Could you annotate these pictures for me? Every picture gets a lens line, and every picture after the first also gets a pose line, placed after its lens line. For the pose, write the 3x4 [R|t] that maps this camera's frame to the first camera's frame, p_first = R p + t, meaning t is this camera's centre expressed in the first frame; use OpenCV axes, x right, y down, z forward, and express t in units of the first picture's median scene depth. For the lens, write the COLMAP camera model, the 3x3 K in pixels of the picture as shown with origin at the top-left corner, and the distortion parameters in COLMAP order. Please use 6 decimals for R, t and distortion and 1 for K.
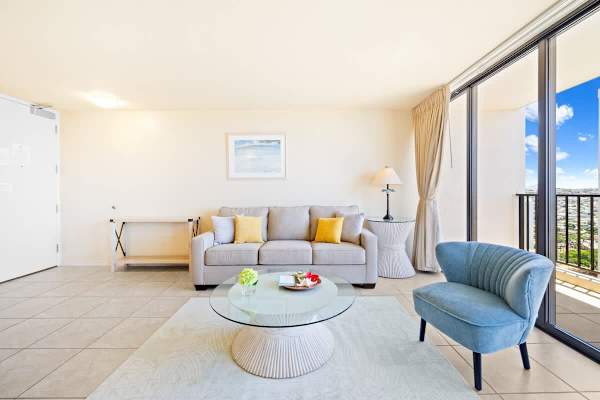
lens RADIAL K [[253.0, 0, 302.0], [0, 253.0, 197.1], [0, 0, 1]] dist [-0.002521, -0.000481]
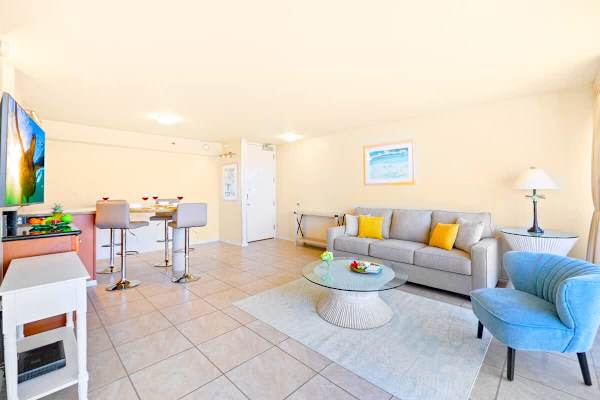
lens RADIAL K [[253.0, 0, 302.0], [0, 253.0, 197.1], [0, 0, 1]] dist [-0.002521, -0.000481]
pose [[0.723409, 0.018570, -0.690170, 0.353236], [-0.005677, 0.999764, 0.020950, -0.036818], [0.690397, -0.011237, 0.723344, -0.098902]]
